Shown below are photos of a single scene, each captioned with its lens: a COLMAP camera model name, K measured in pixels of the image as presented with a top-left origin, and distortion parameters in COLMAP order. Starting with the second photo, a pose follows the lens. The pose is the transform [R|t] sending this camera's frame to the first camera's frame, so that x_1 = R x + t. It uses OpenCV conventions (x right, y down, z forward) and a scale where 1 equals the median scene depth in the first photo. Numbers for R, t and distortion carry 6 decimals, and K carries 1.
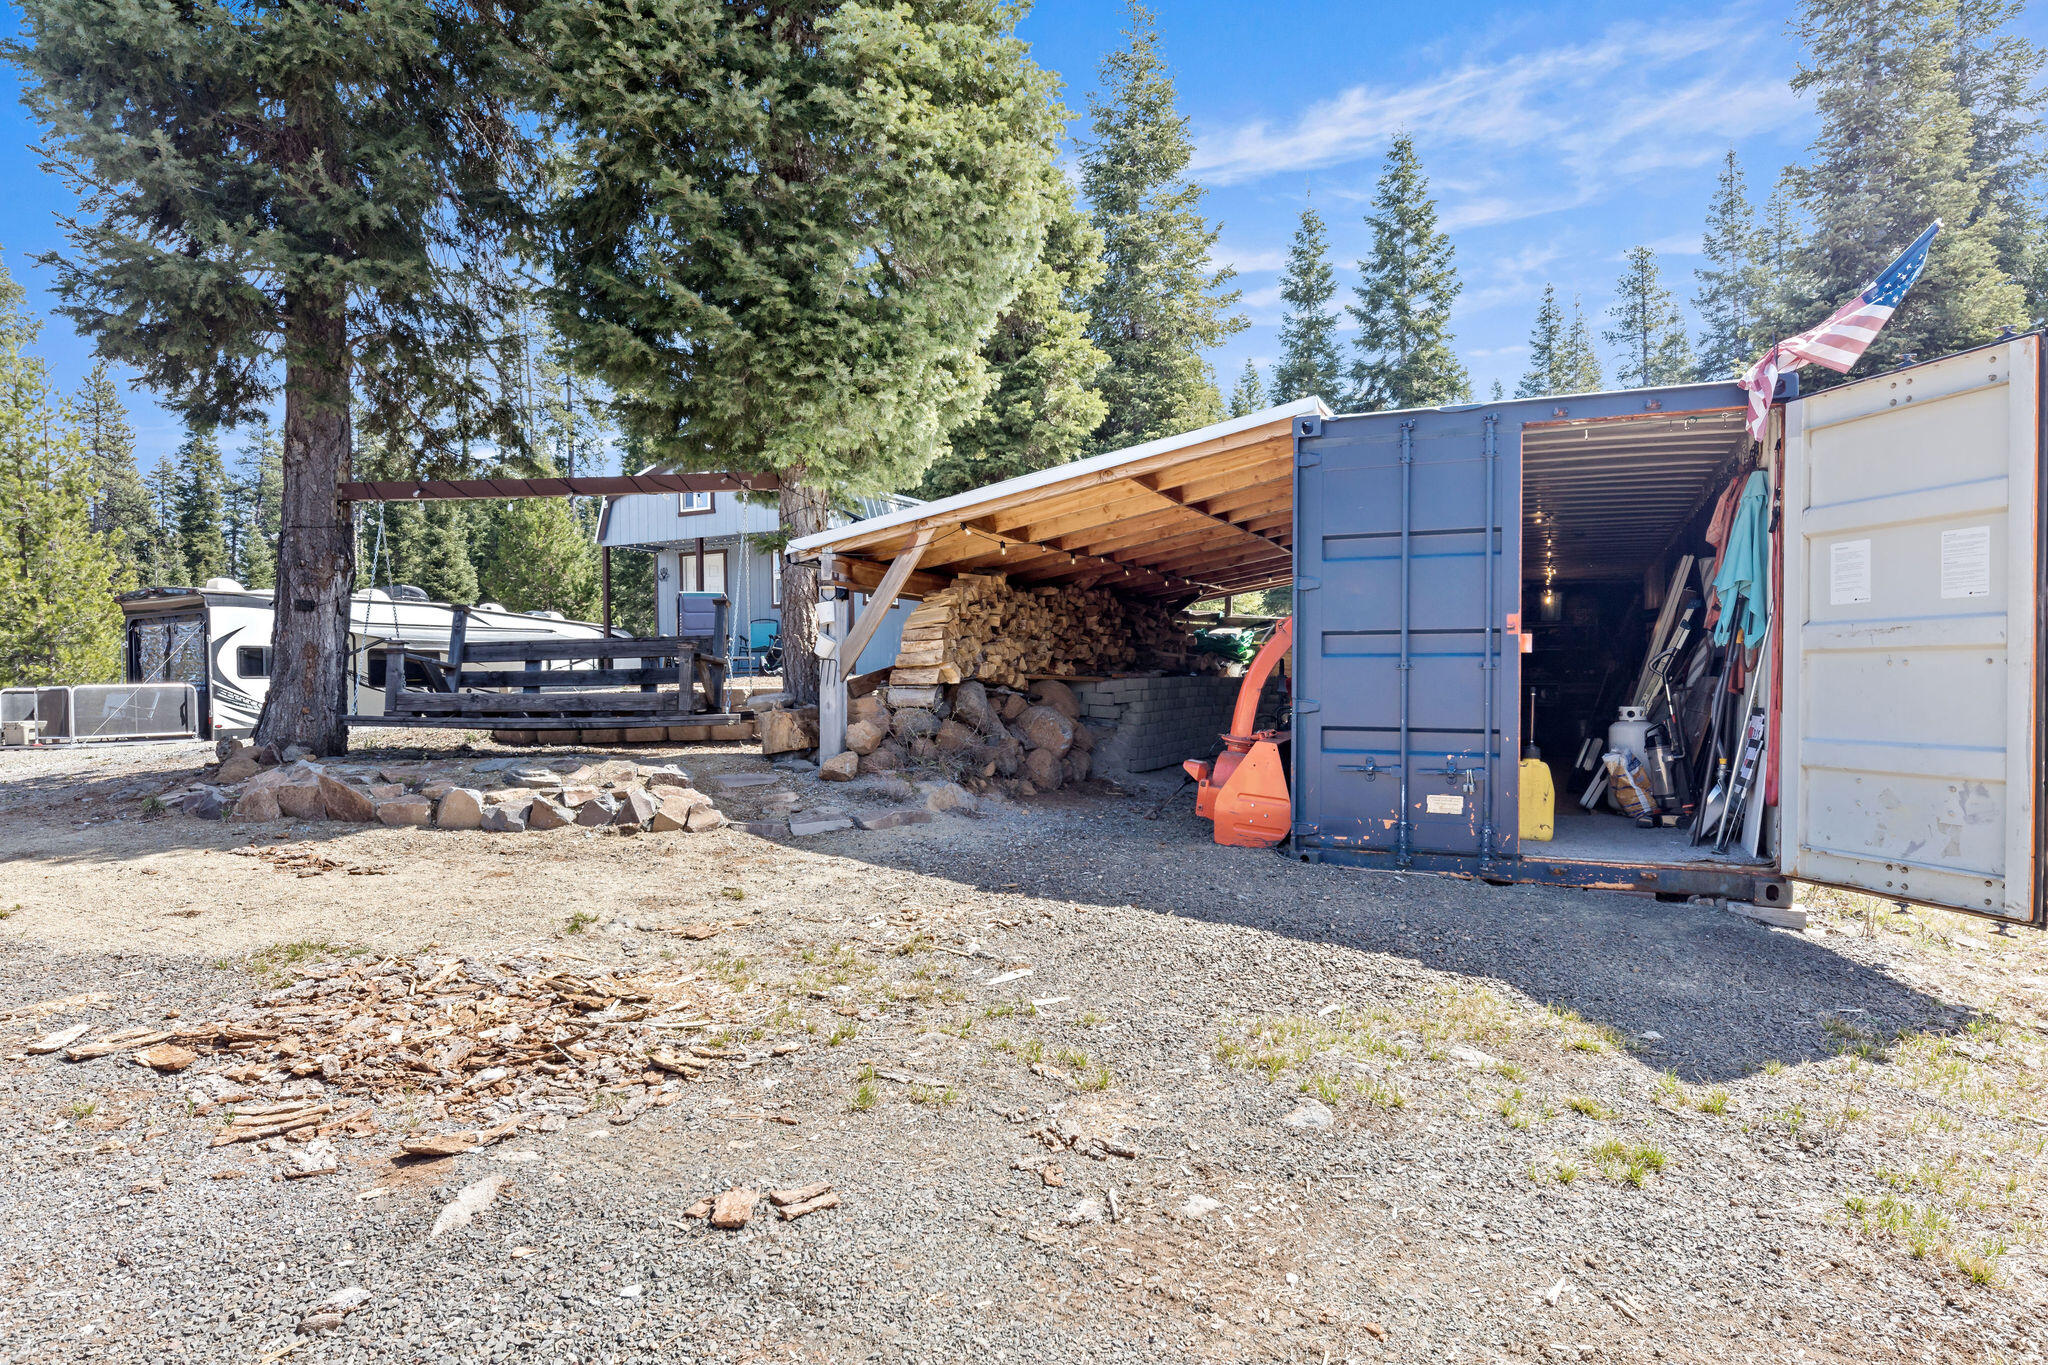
lens RADIAL K [[1190.6, 0, 1024.0], [0, 1190.6, 682.5], [0, 0, 1]] dist [0.003546, -0.003566]
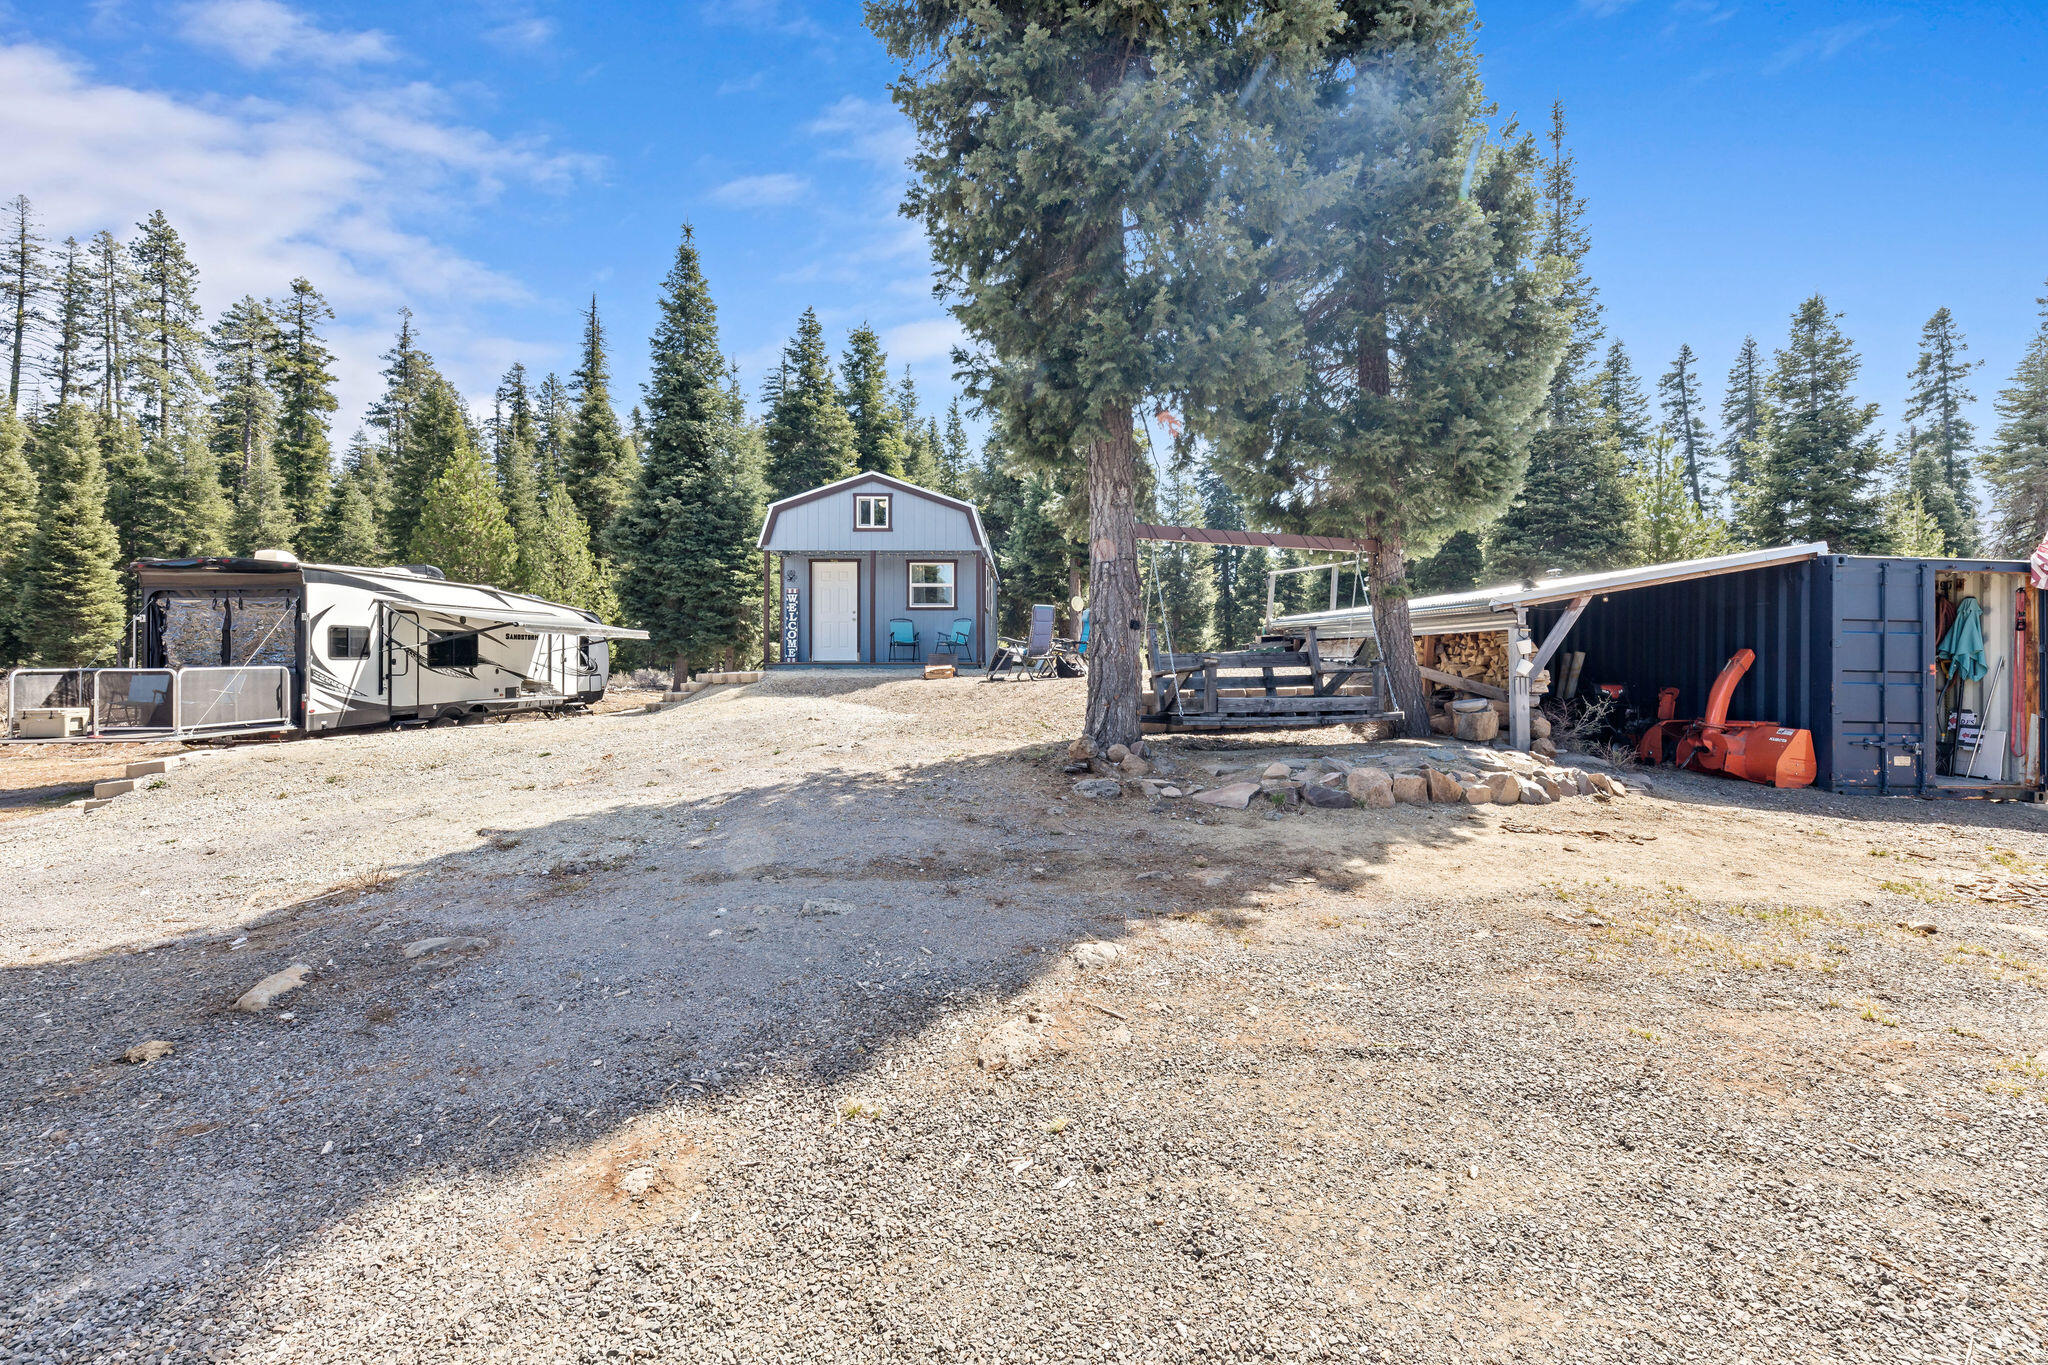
lens RADIAL K [[893.5, 0, 1044.3], [0, 893.5, 638.1], [0, 0, 1]] dist [0.009117, -0.005918]
pose [[0.883330, 0.026025, 0.468028, -0.473275], [-0.016386, 0.999562, -0.024654, -0.012039], [-0.468465, 0.014108, 0.883370, 0.105835]]
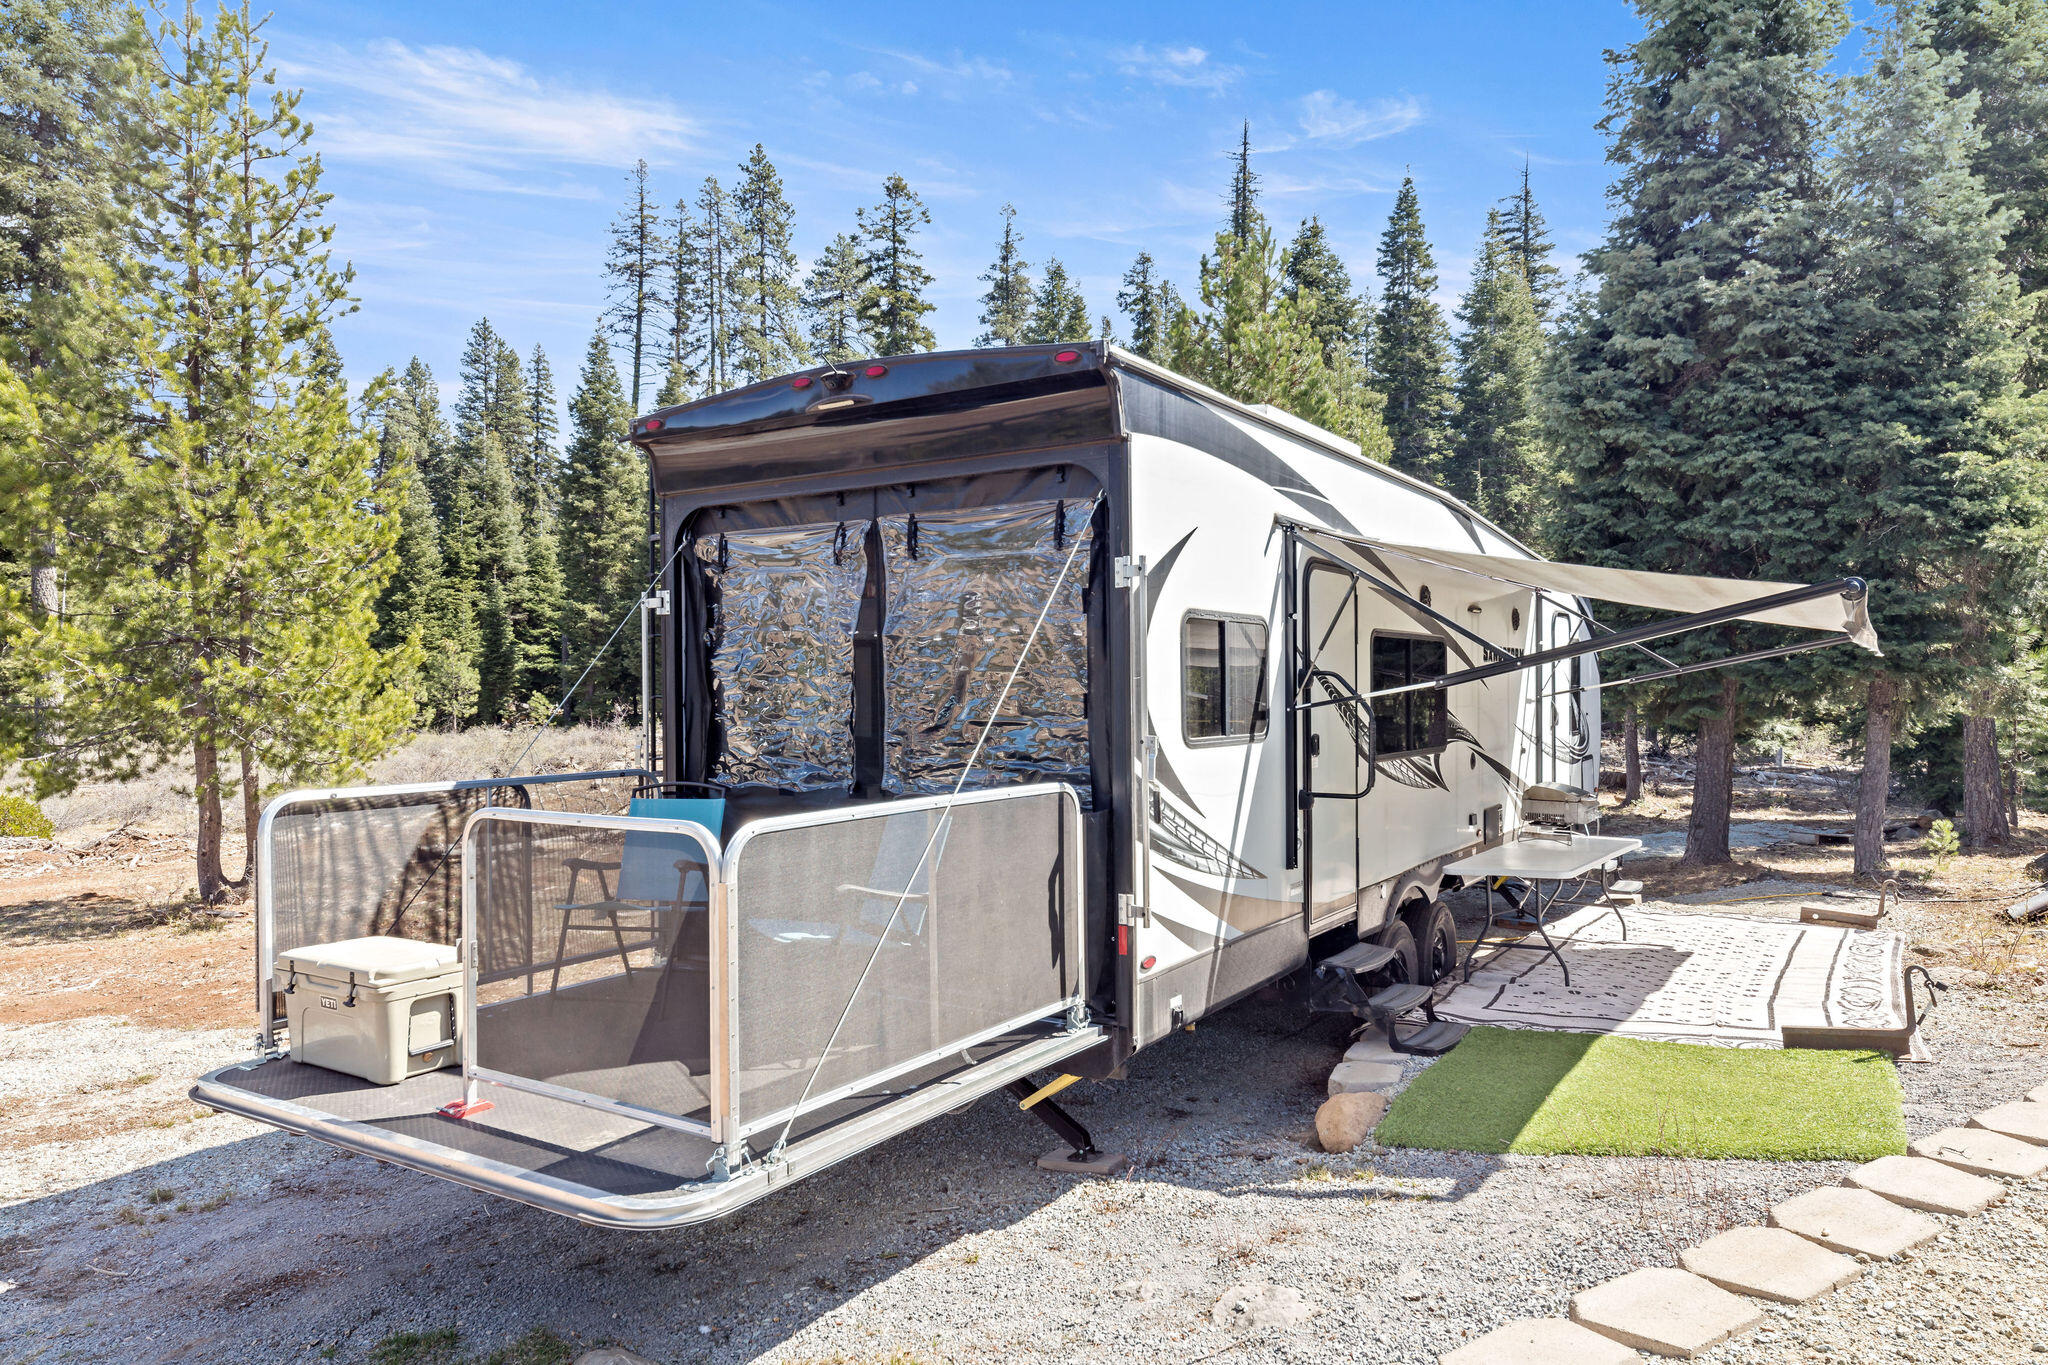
lens RADIAL K [[1370.6, 0, 982.5], [0, 1370.6, 623.9], [0, 0, 1]] dist [0.026562, 0.000217]
pose [[0.990956, 0.009282, -0.133866, -0.637719], [-0.014844, 0.999065, -0.040608, -0.015684], [0.133364, 0.042228, 0.990167, 0.700233]]
